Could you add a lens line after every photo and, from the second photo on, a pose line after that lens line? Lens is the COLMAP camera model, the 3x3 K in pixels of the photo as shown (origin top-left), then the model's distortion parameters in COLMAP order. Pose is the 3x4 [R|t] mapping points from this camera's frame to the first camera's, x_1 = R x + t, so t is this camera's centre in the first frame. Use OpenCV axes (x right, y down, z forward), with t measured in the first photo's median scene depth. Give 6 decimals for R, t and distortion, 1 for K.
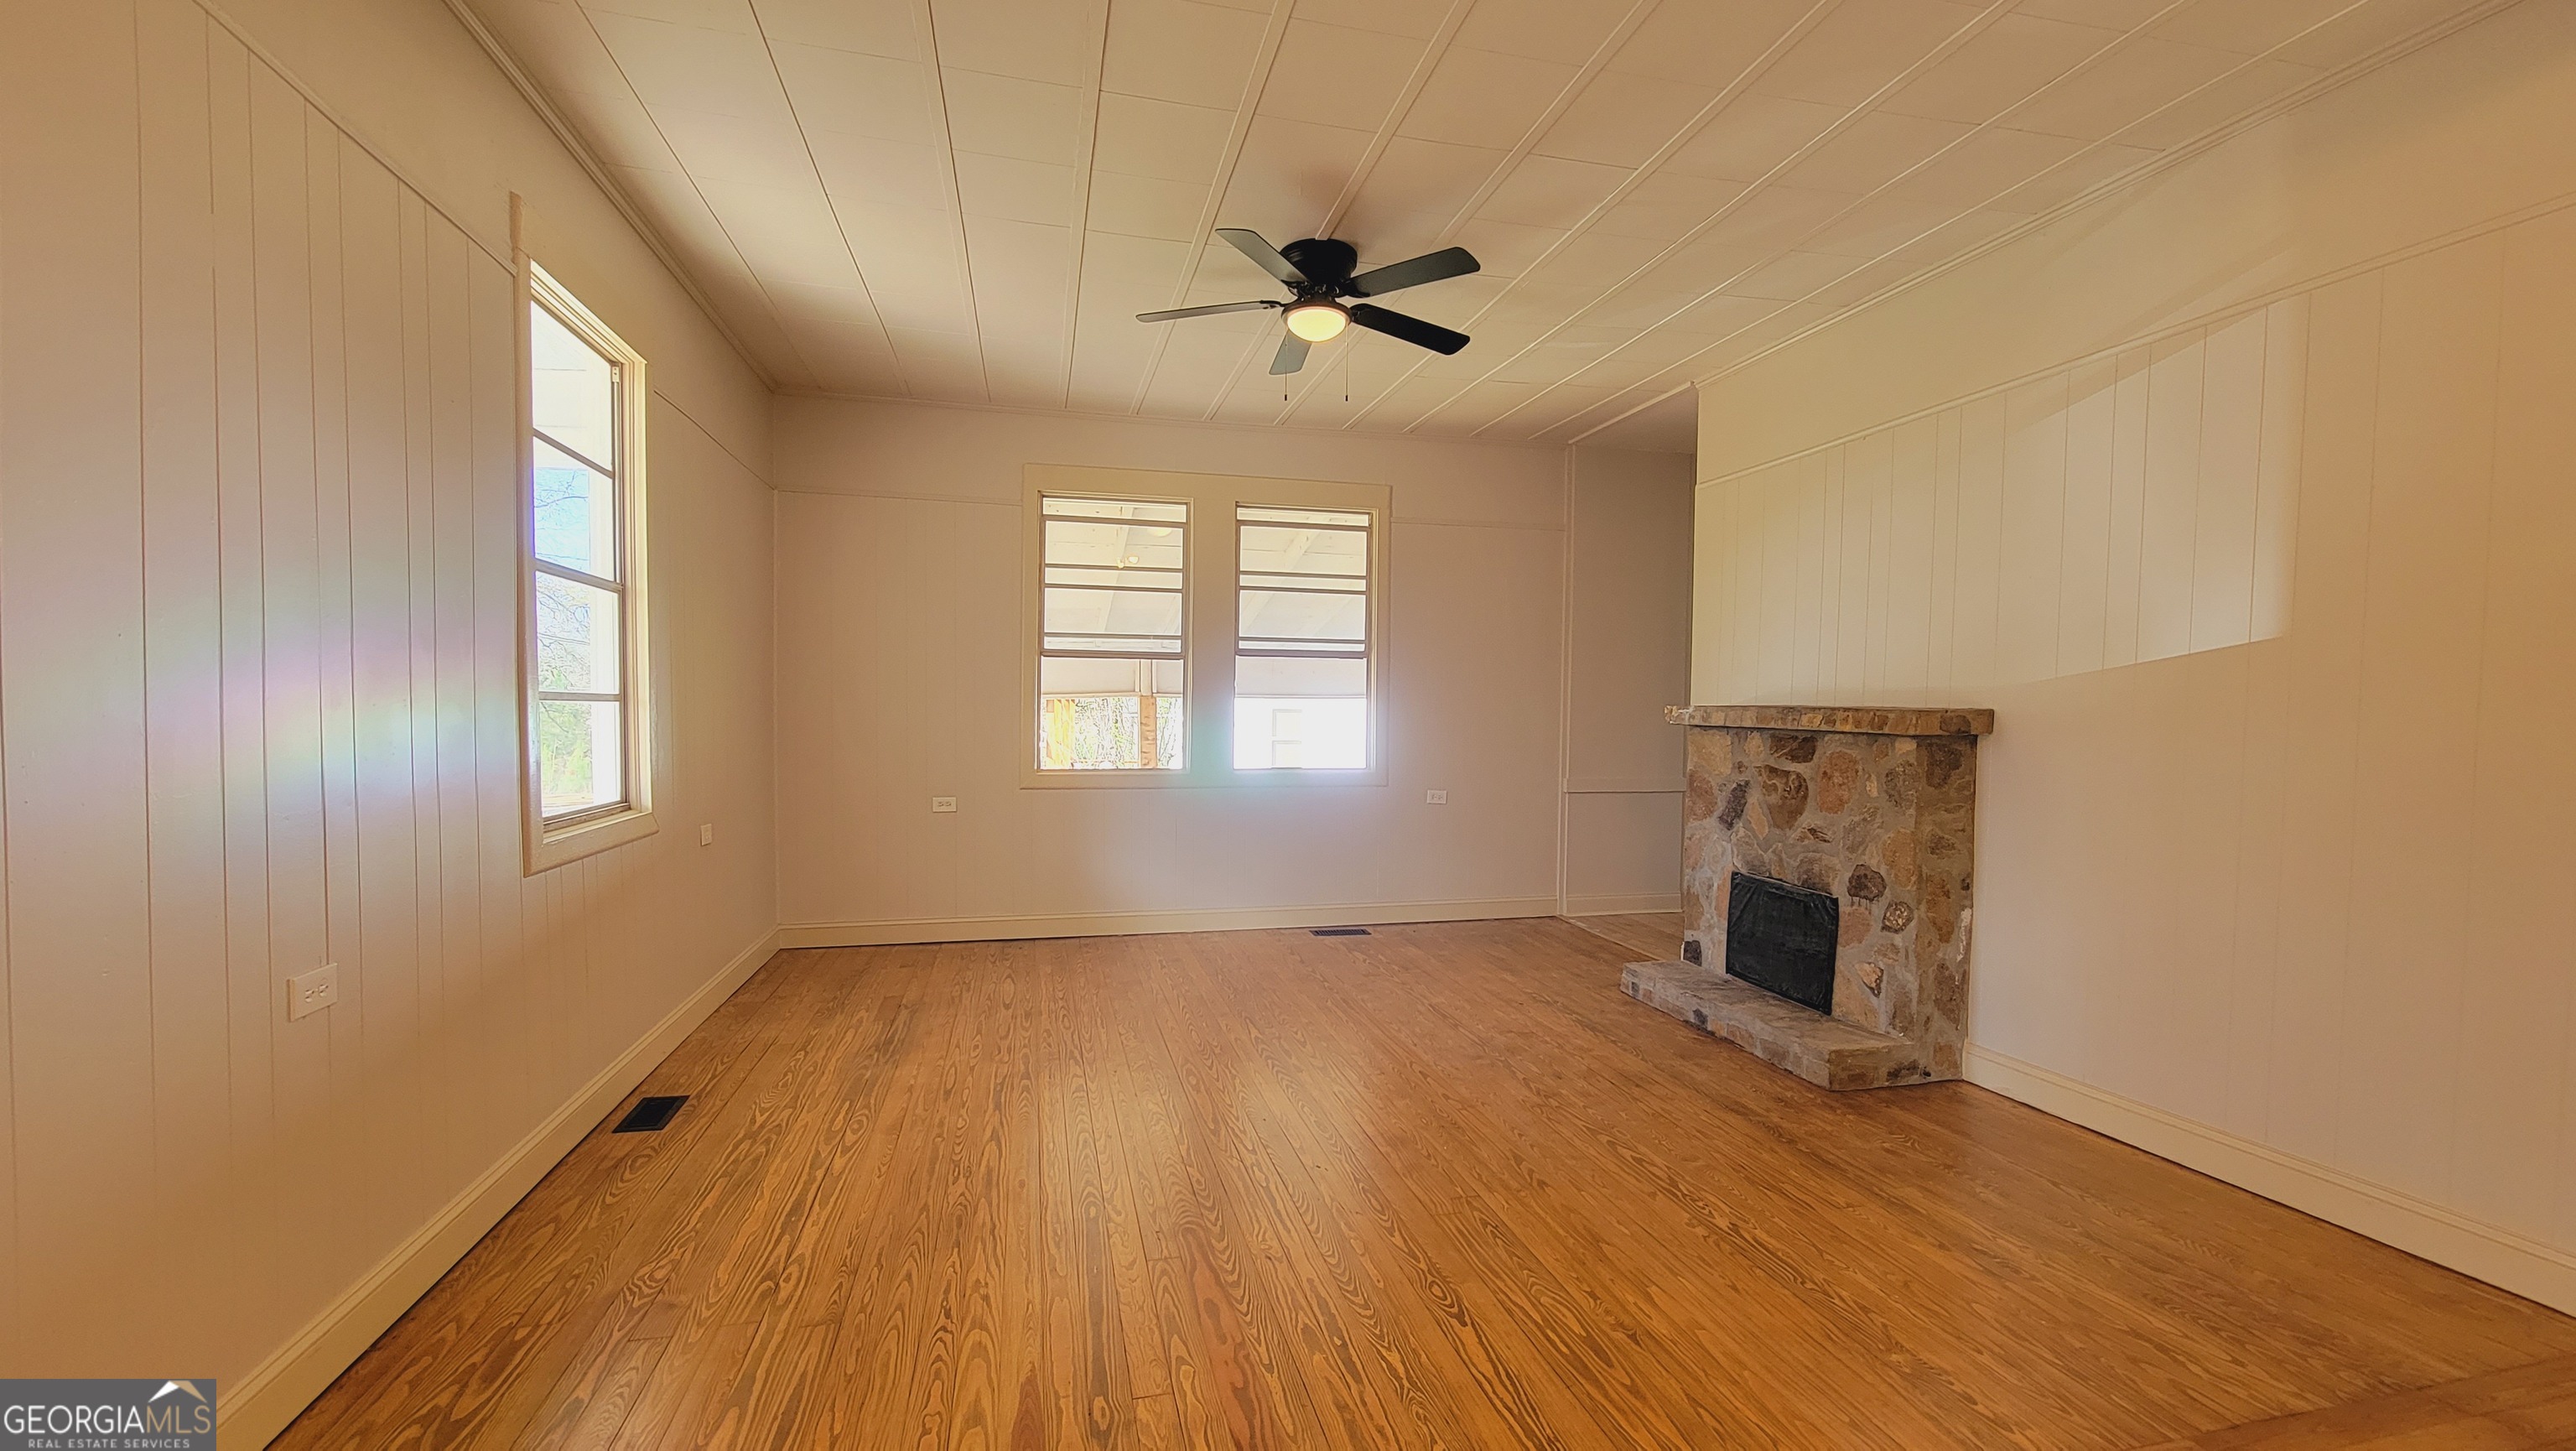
lens RADIAL K [[1046.6, 0, 1279.8], [0, 1046.6, 724.8], [0, 0, 1]] dist [-0.001778, 0.000460]
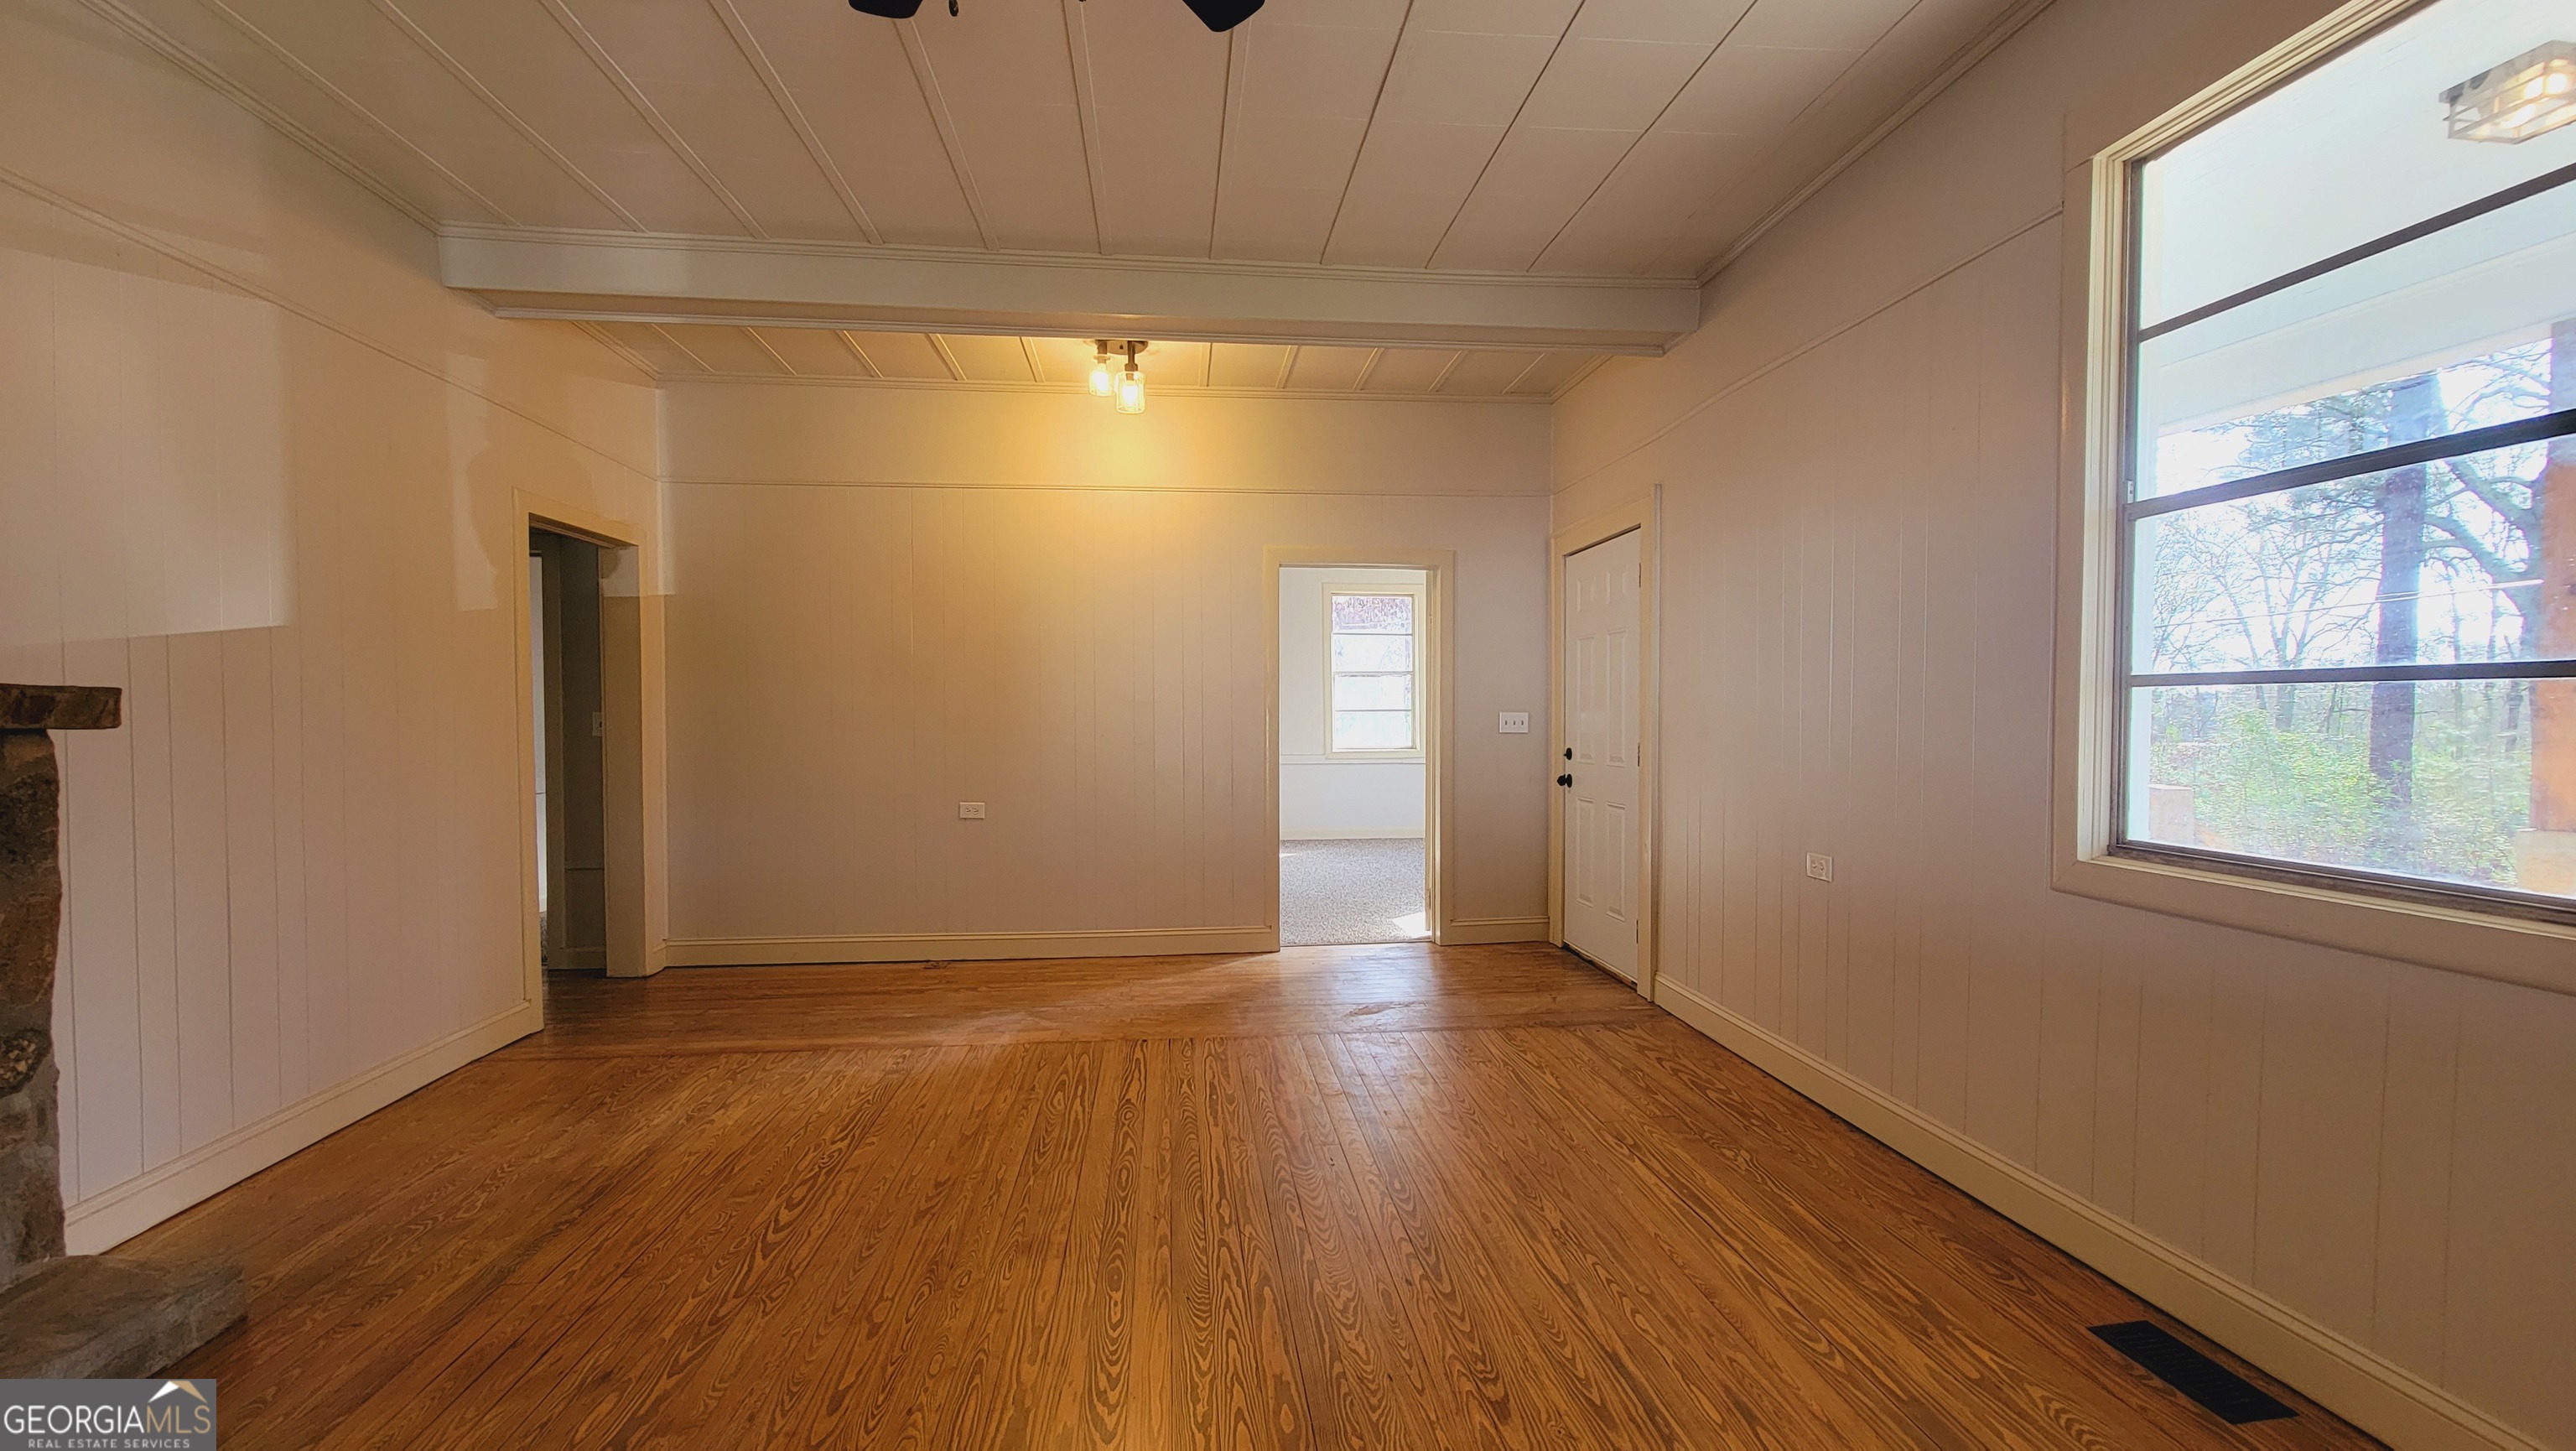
lens RADIAL K [[1046.6, 0, 1274.3], [0, 1046.6, 729.3], [0, 0, 1]] dist [-0.001778, 0.000460]
pose [[-0.990804, -0.007975, 0.135068, -0.134358], [-0.003525, 0.999444, 0.033159, -0.011536], [-0.135257, 0.032378, -0.990281, 1.395603]]
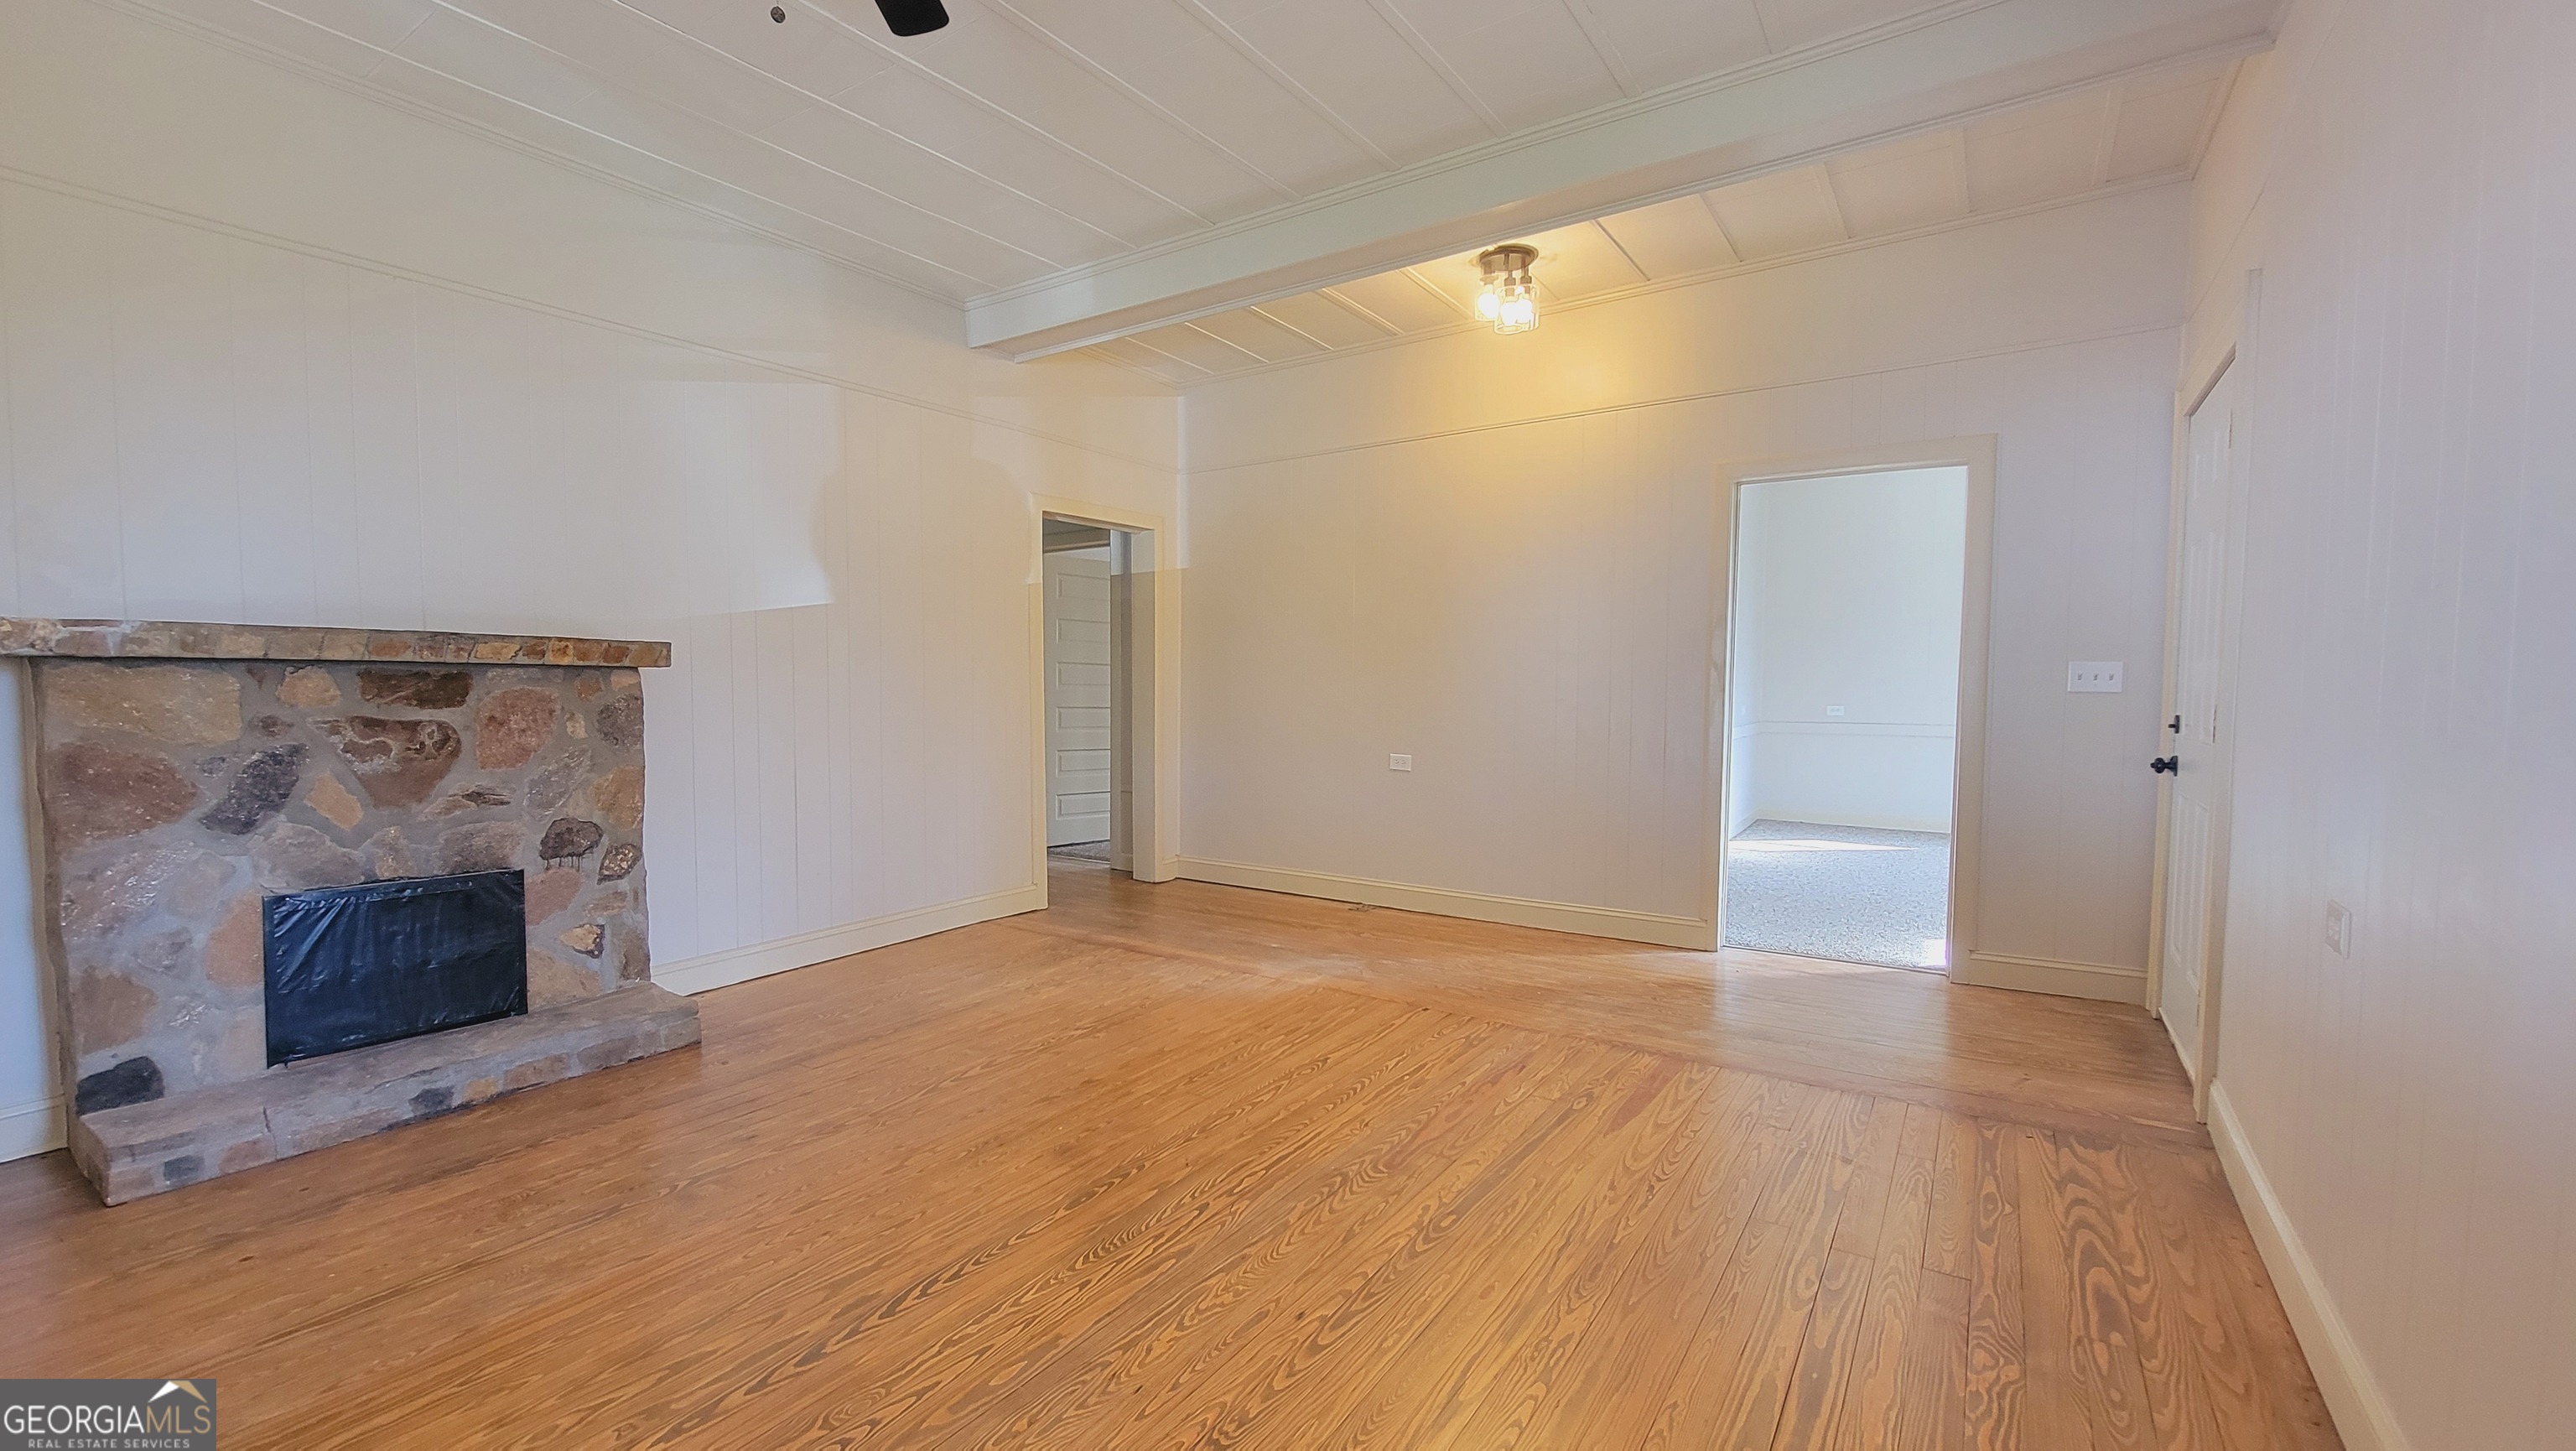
lens RADIAL K [[1046.6, 0, 1283.7], [0, 1046.6, 729.5], [0, 0, 1]] dist [-0.001778, 0.000460]
pose [[-0.671486, -0.043361, 0.739748, -0.483820], [0.006183, 0.997924, 0.064107, 0.008082], [-0.740992, 0.047620, -0.669824, 1.138398]]
